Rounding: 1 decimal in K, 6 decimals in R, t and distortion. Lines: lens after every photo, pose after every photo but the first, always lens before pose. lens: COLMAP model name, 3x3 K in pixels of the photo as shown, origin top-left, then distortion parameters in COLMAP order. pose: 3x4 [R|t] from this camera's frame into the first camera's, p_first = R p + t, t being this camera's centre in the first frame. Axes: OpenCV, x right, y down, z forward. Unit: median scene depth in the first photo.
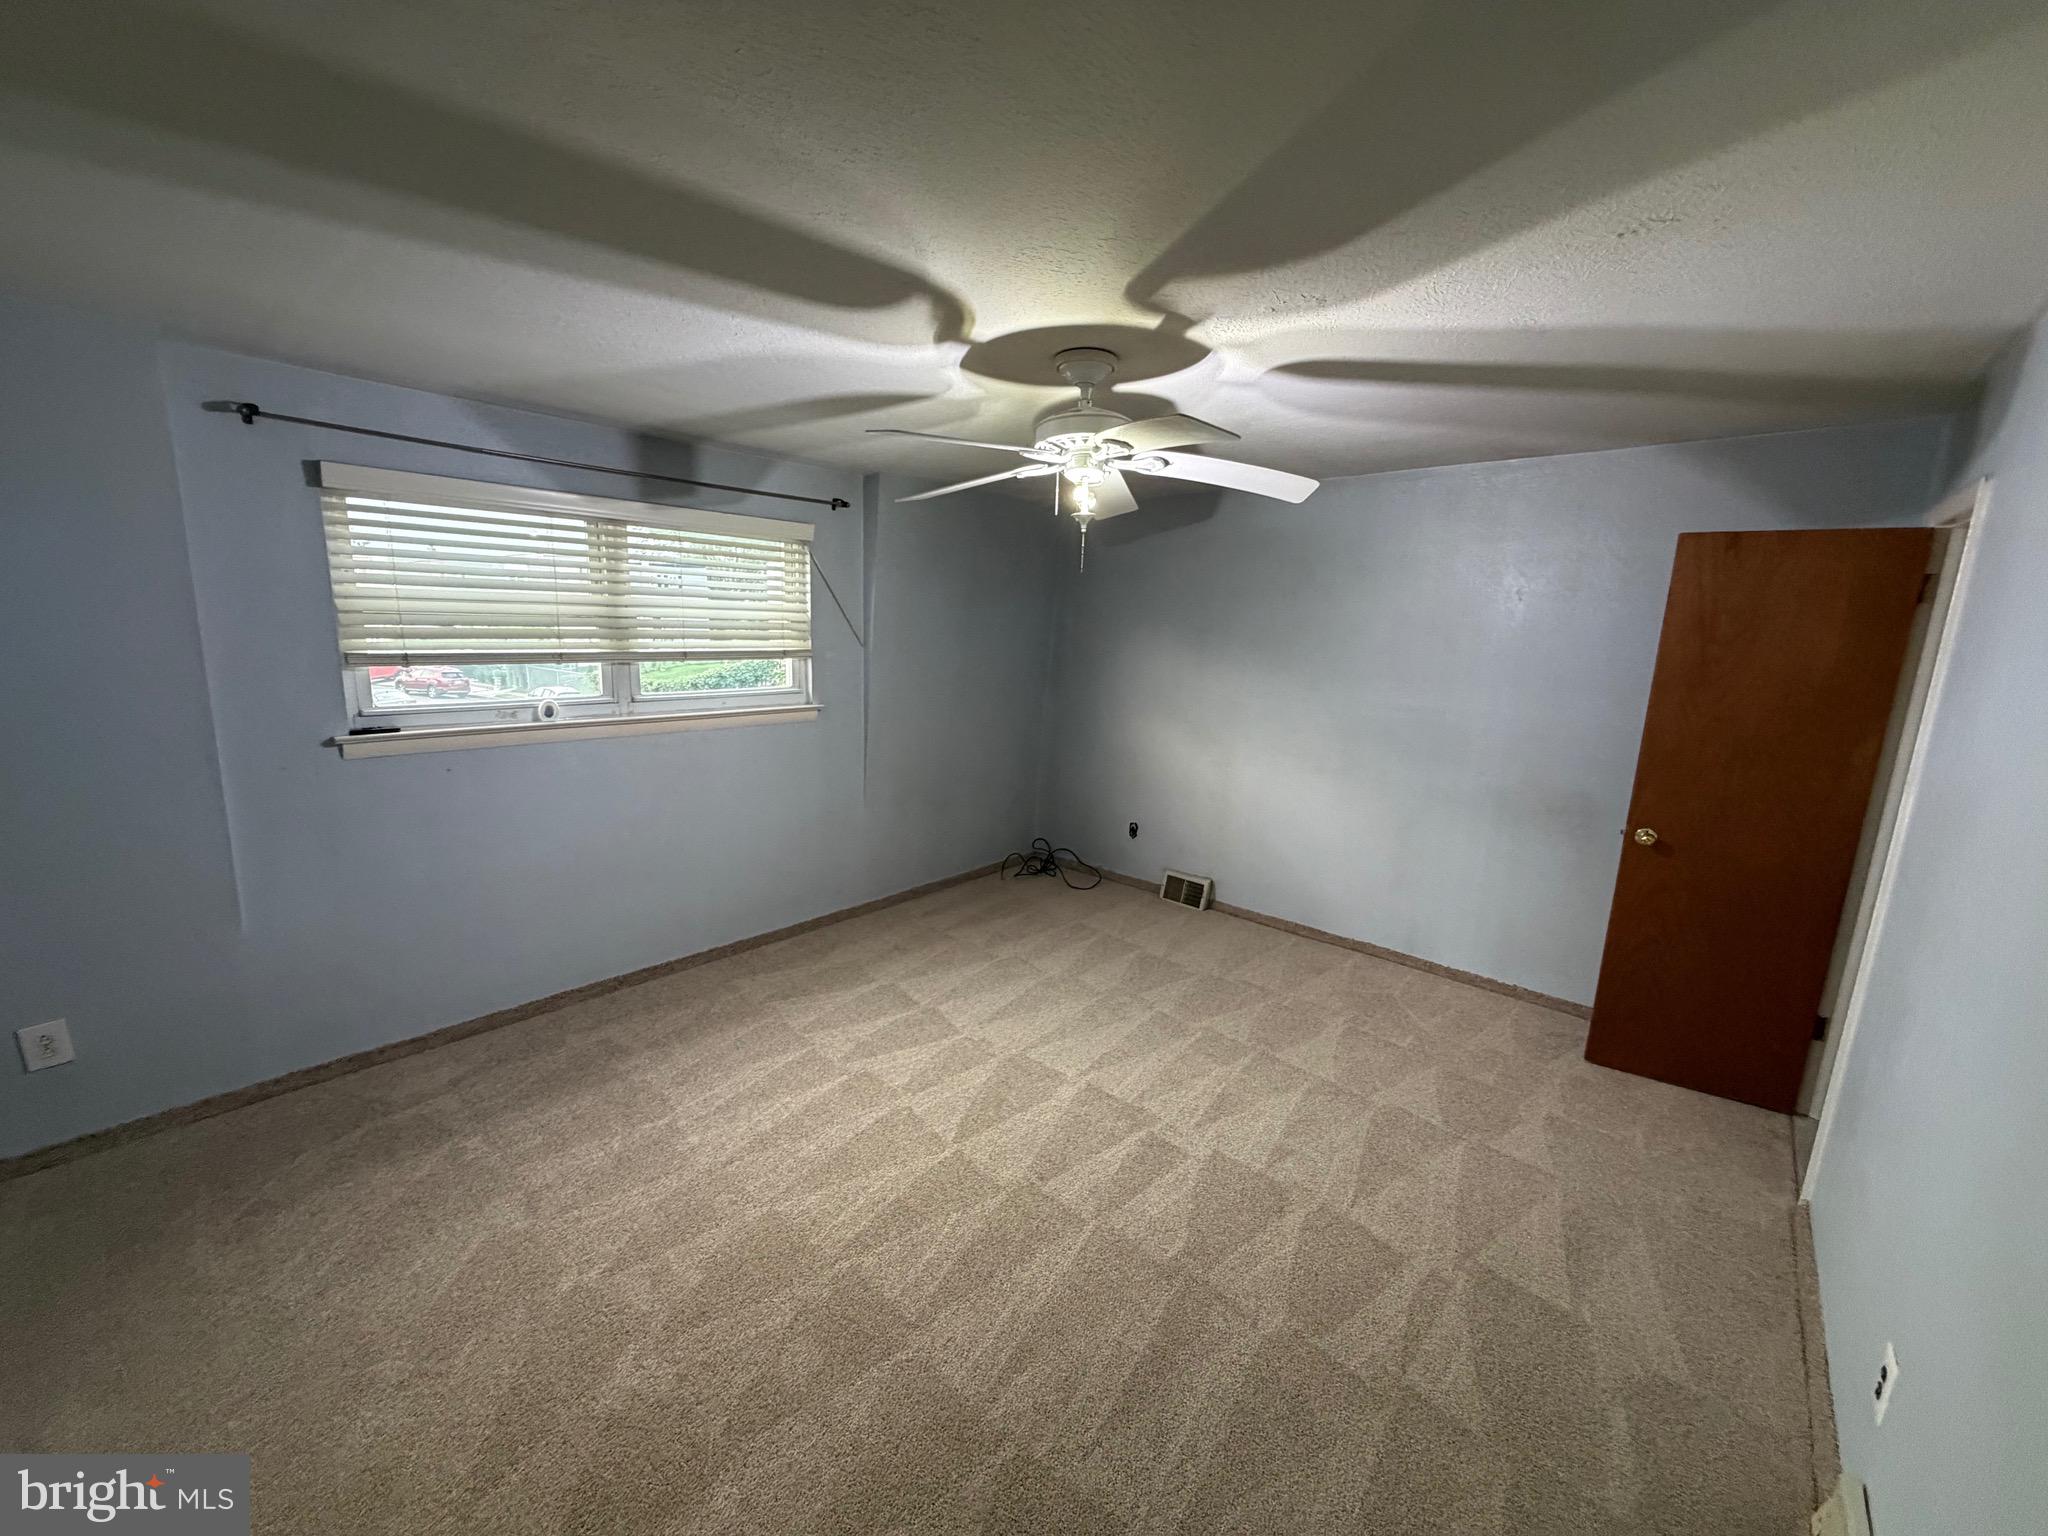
lens RADIAL K [[812.4, 0, 1019.7], [0, 812.4, 772.7], [0, 0, 1]] dist [-0.001880, 0.000382]
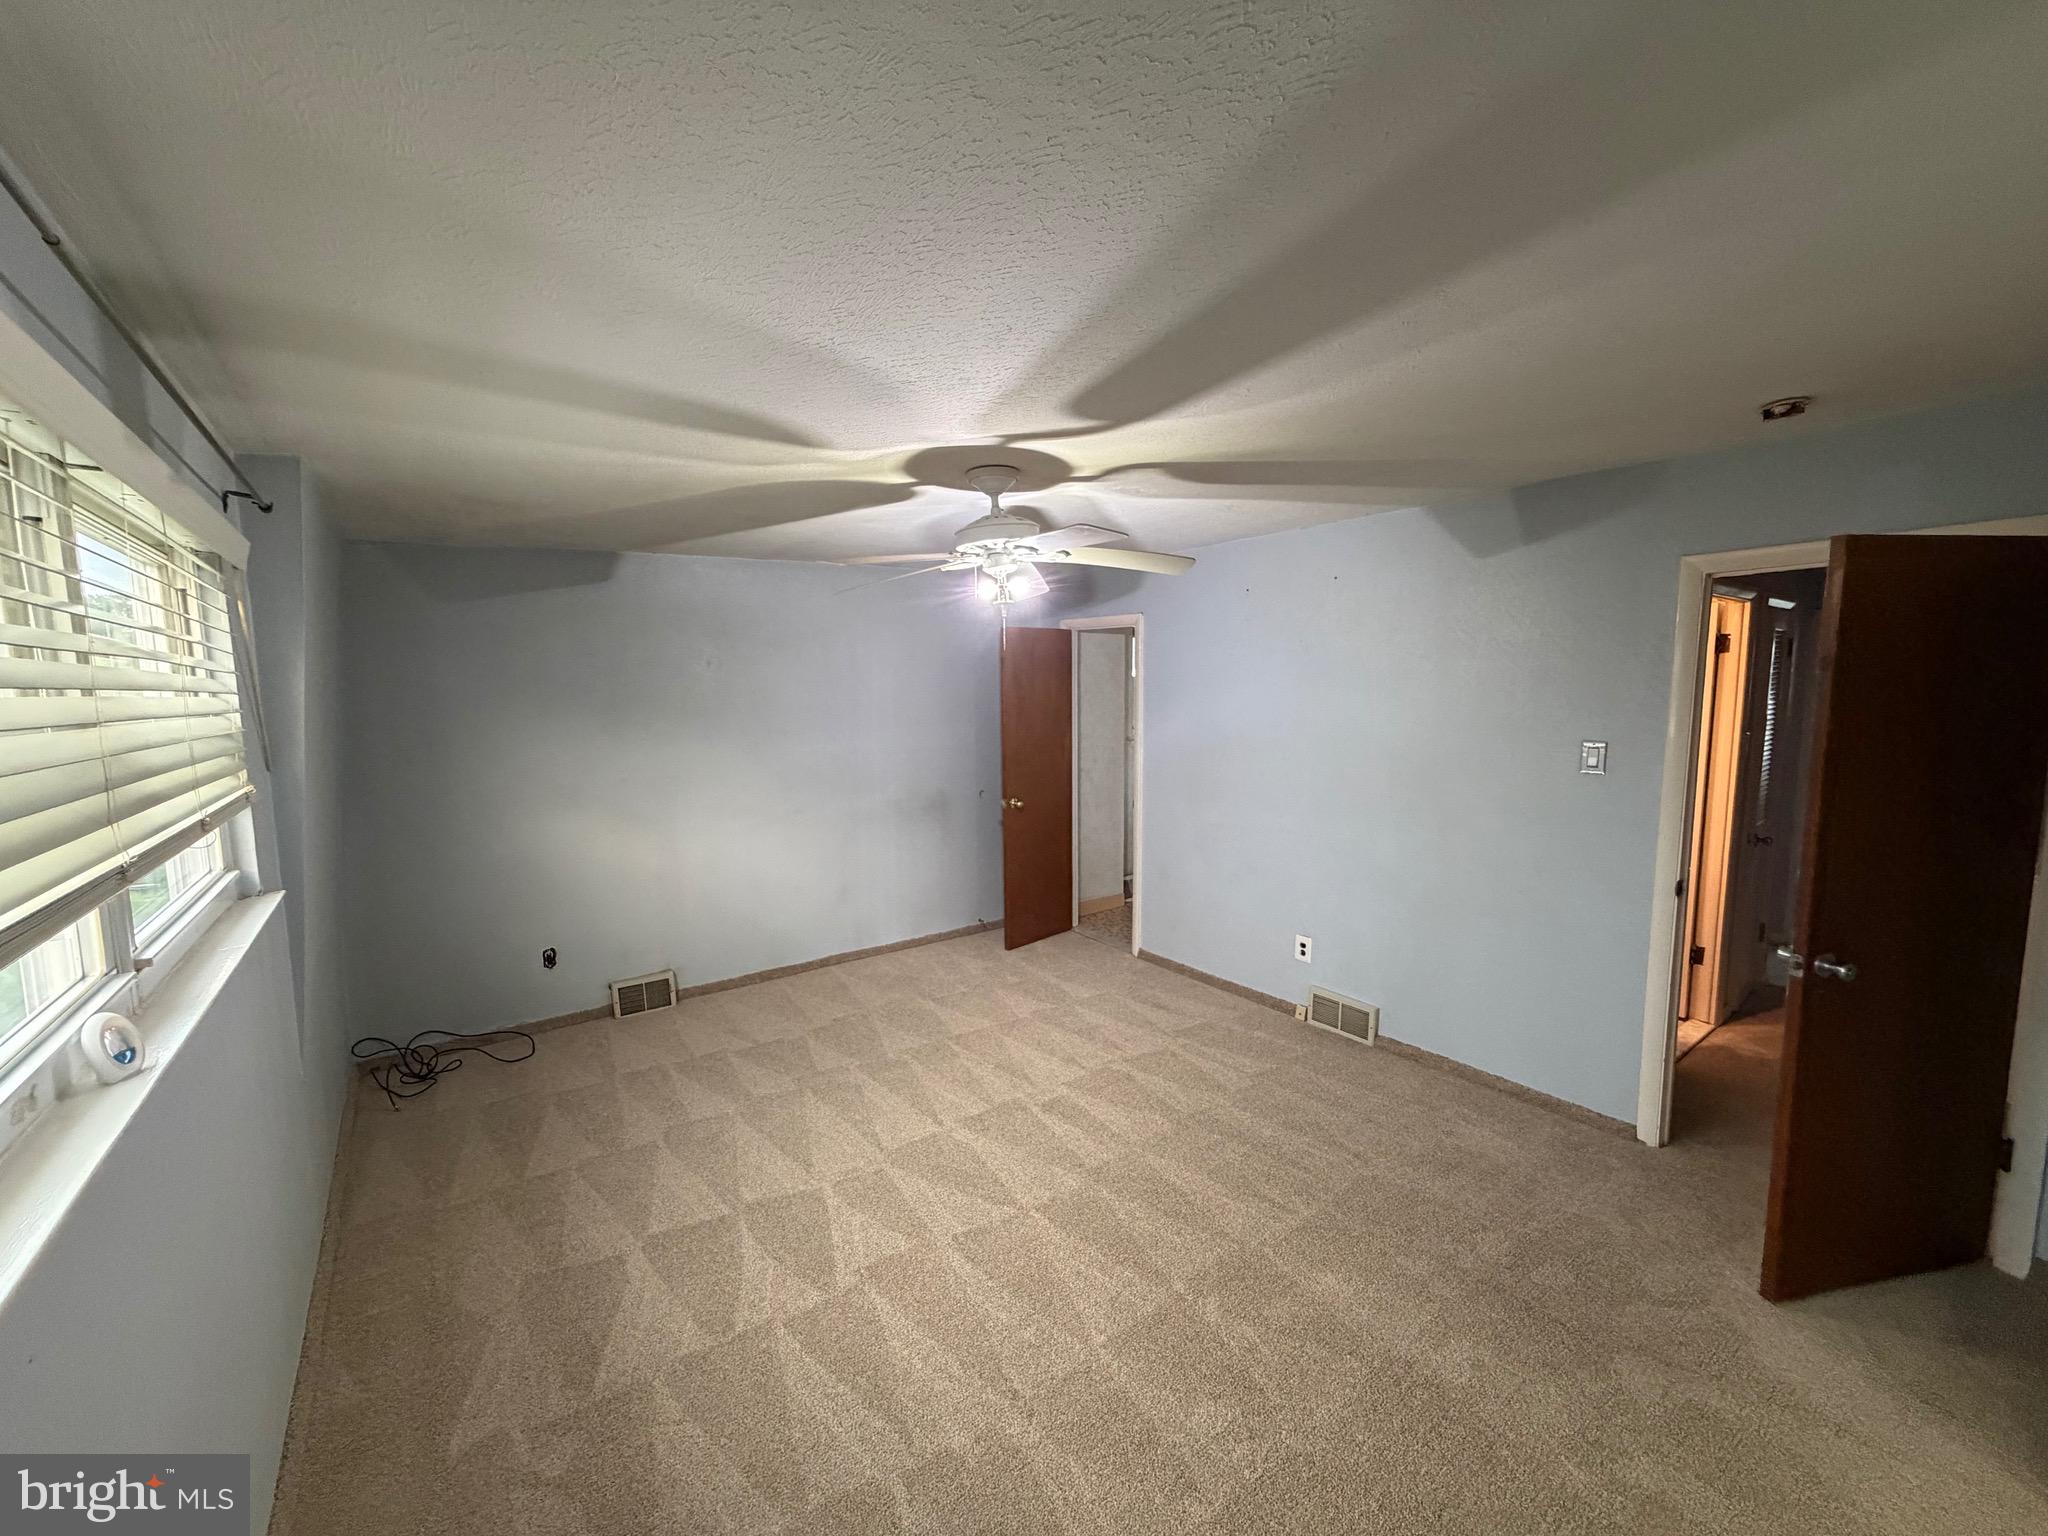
lens RADIAL K [[812.4, 0, 1017.9], [0, 812.4, 769.3], [0, 0, 1]] dist [-0.001880, 0.000382]
pose [[0.215260, -0.138228, 0.966724, -0.775701], [0.210934, 0.973144, 0.092177, -0.131464], [-0.953504, 0.184073, 0.238636, 0.530143]]
